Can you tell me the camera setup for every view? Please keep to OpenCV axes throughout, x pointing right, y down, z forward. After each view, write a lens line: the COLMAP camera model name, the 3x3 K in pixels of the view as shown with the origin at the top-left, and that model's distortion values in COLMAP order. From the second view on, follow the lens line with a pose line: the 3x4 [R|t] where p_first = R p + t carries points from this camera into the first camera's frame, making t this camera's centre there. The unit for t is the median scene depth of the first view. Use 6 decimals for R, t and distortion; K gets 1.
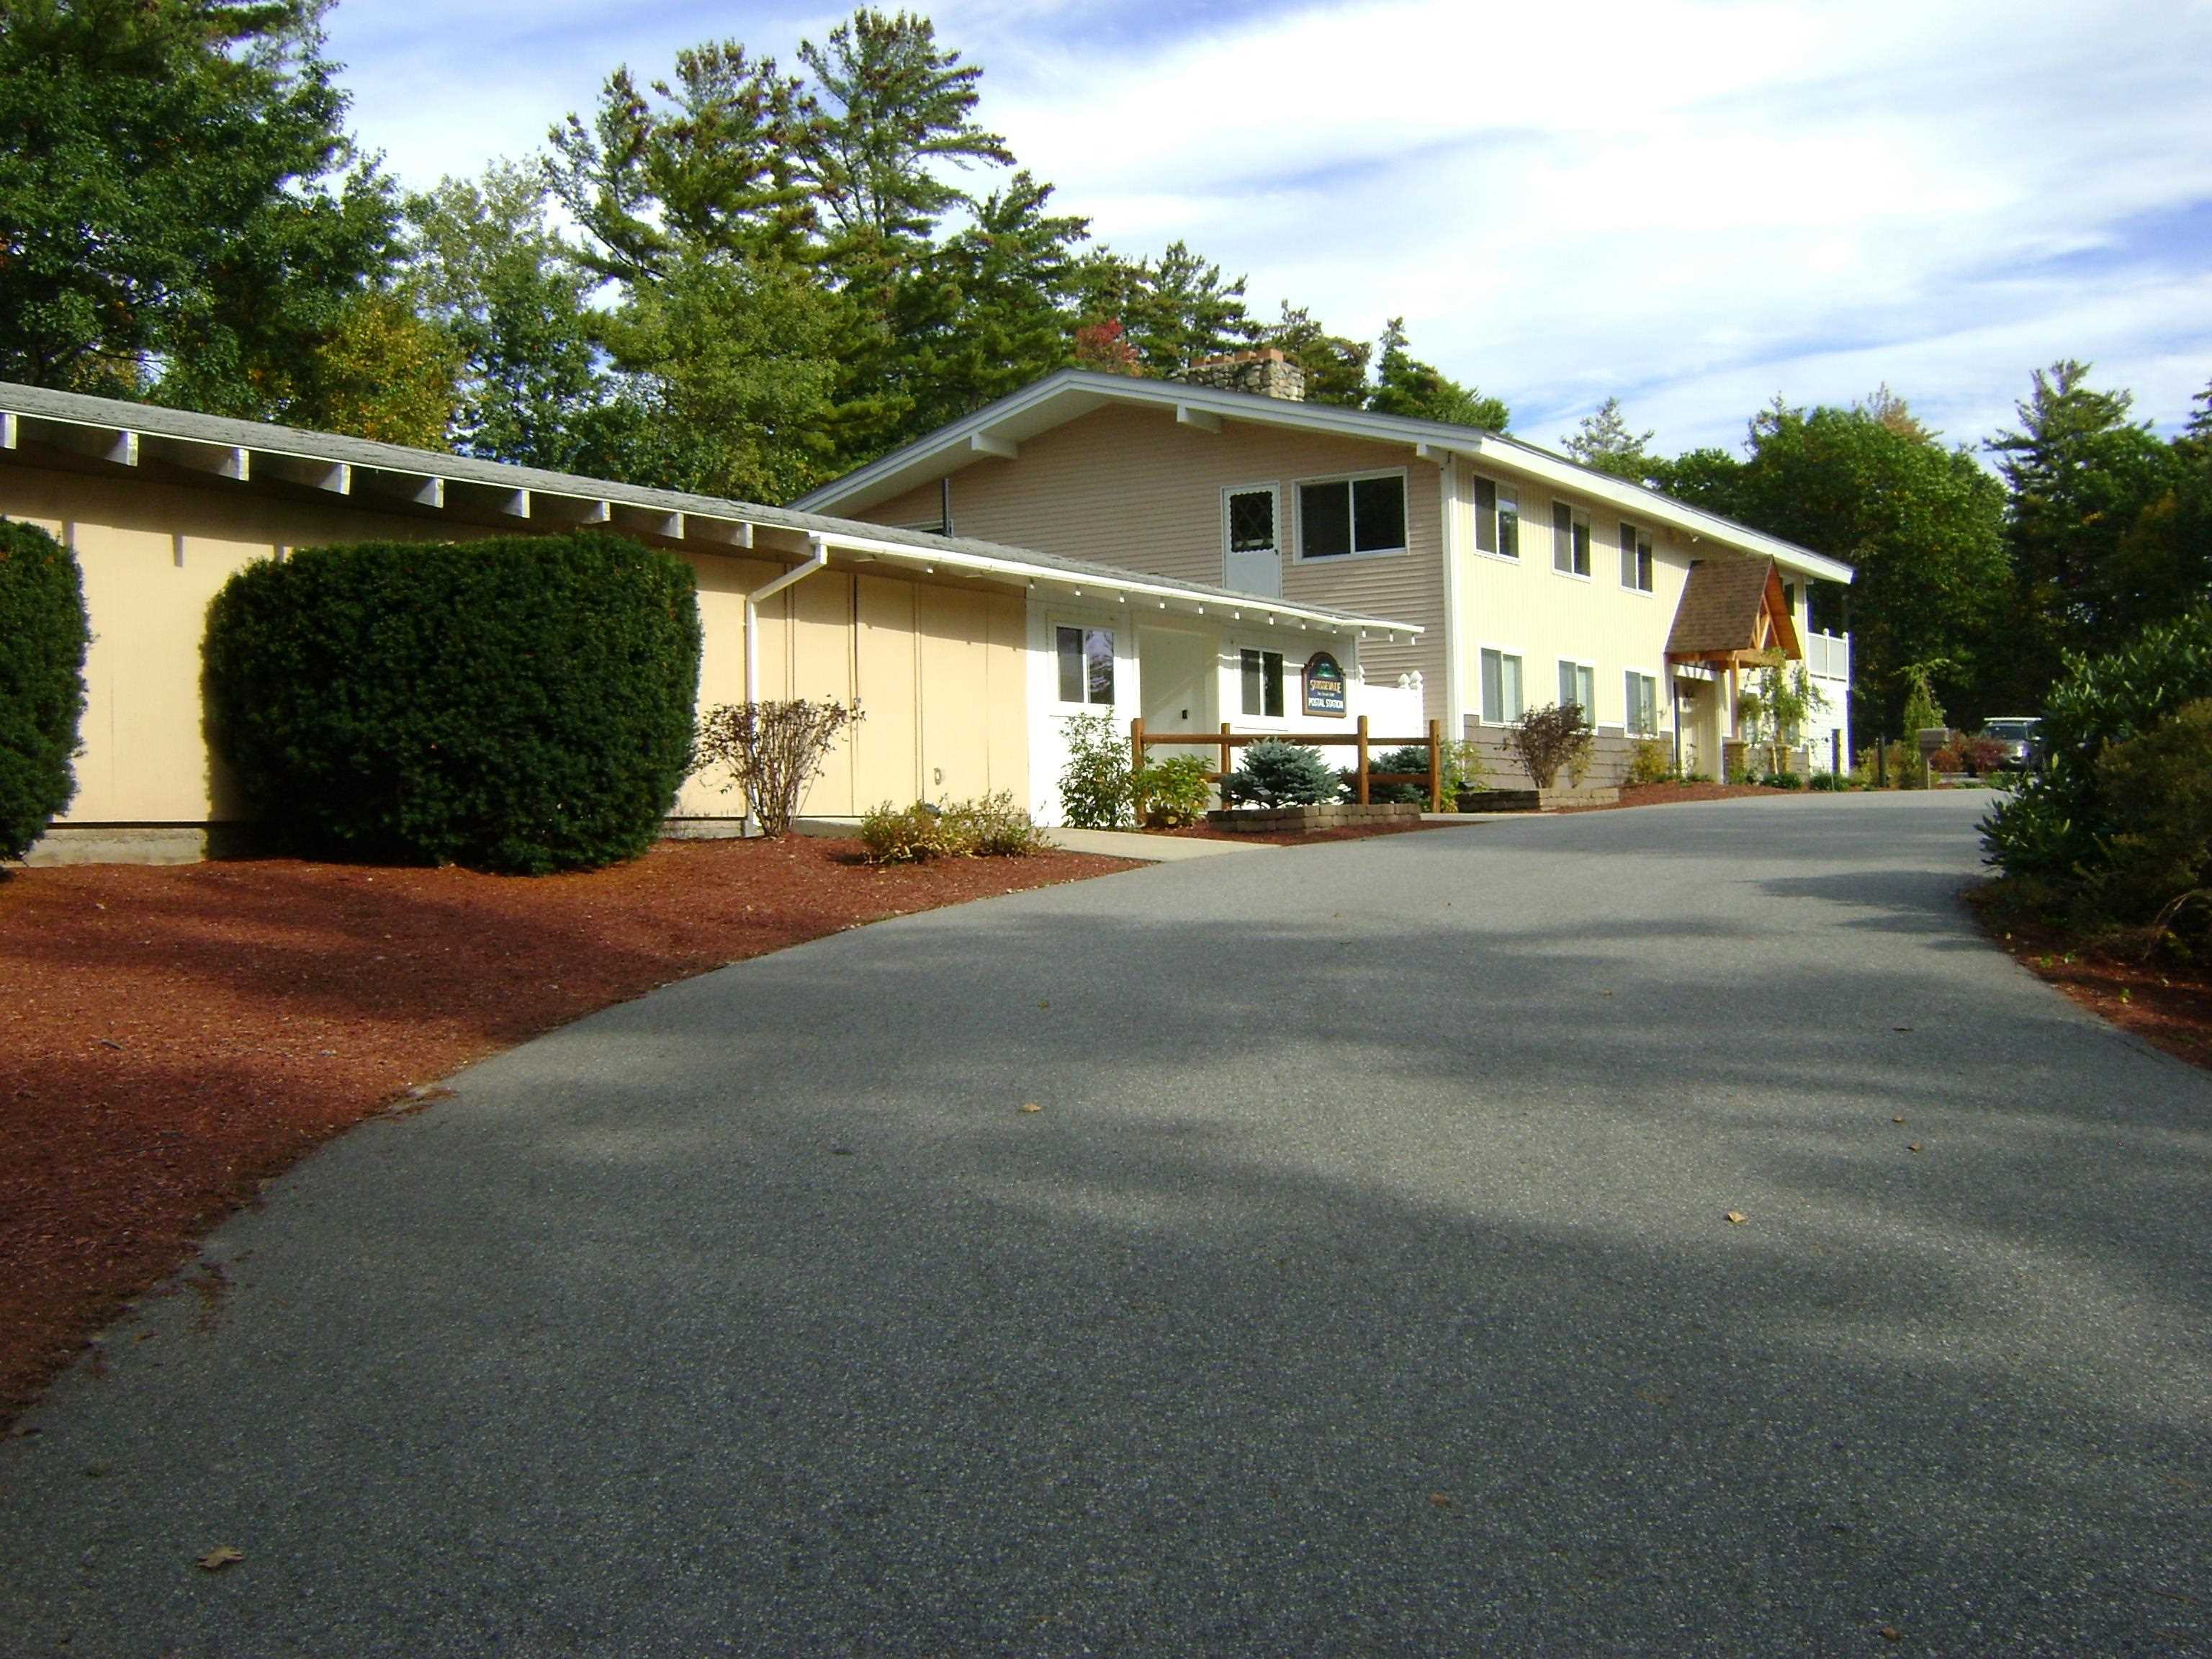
lens RADIAL K [[2242.3, 0, 1102.6], [0, 2242.3, 829.2], [0, 0, 1]] dist [-0.044338, 0.000000]
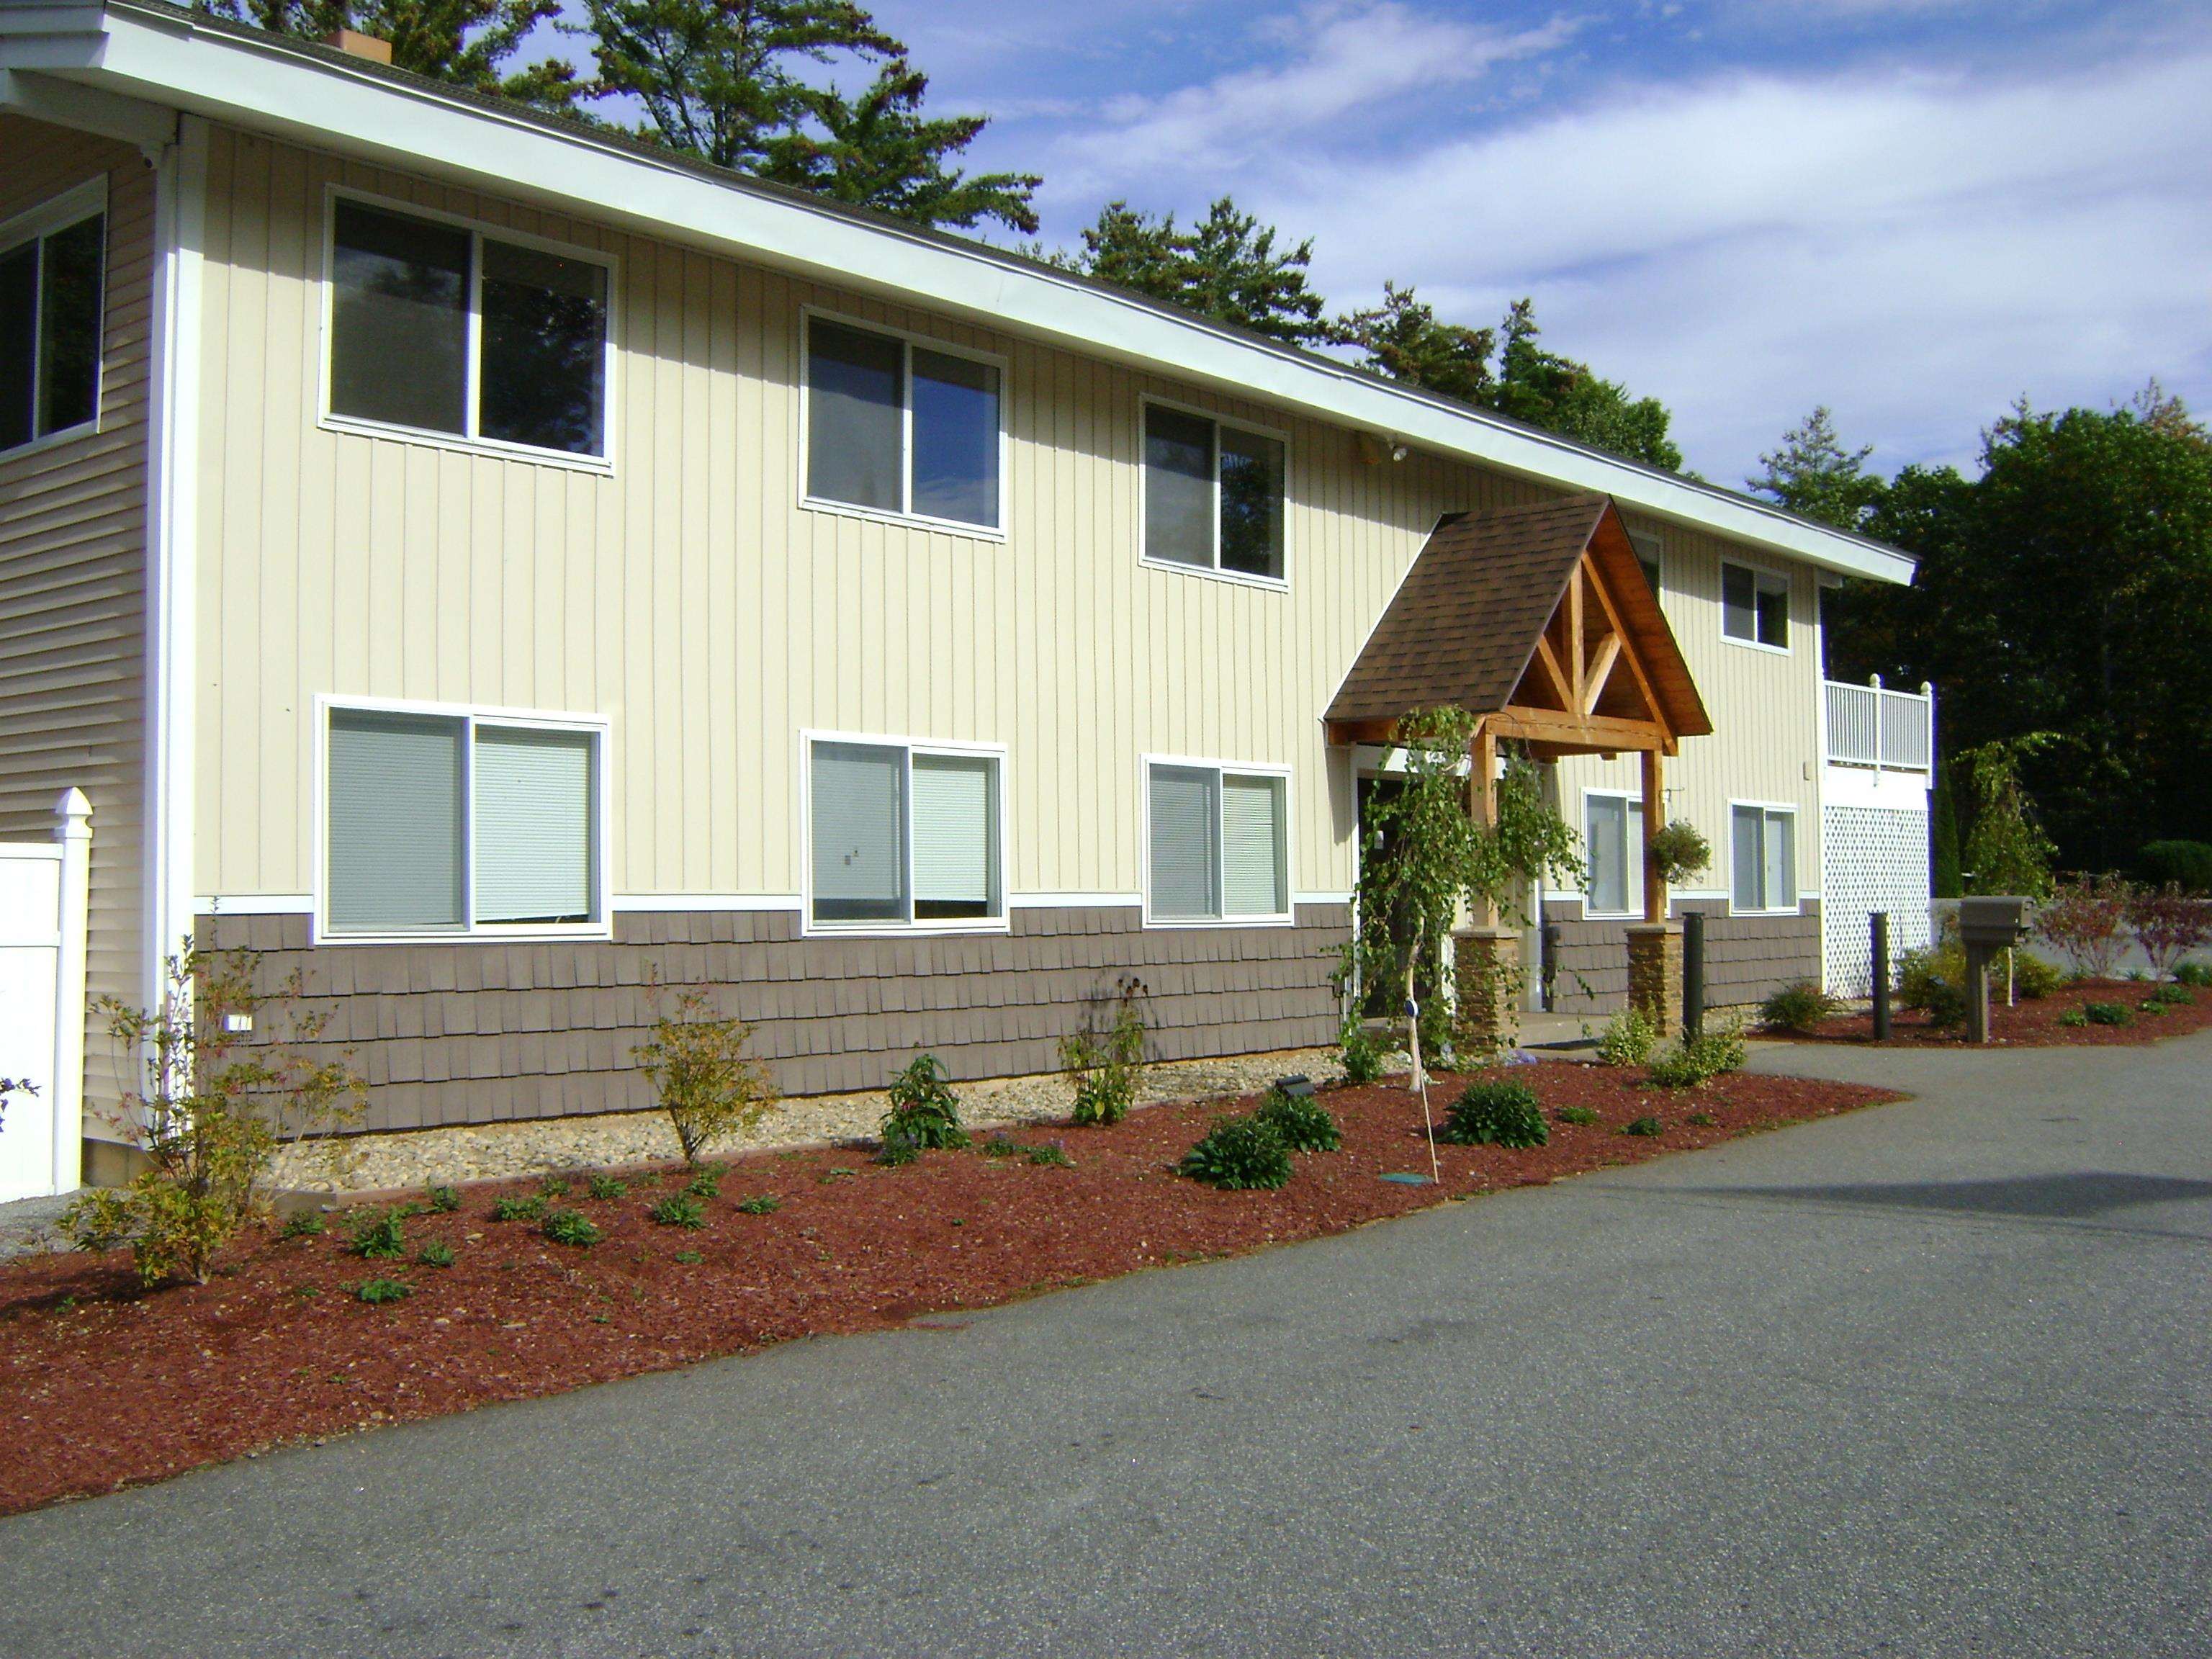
lens RADIAL K [[2242.3, 0, 1108.6], [0, 2242.3, 830.3], [0, 0, 1]] dist [-0.044338, 0.000000]
pose [[0.992184, 0.014938, -0.123883, 0.085669], [-0.017908, 0.999577, -0.022896, -0.015103], [0.123489, 0.024935, 0.992033, 0.182842]]
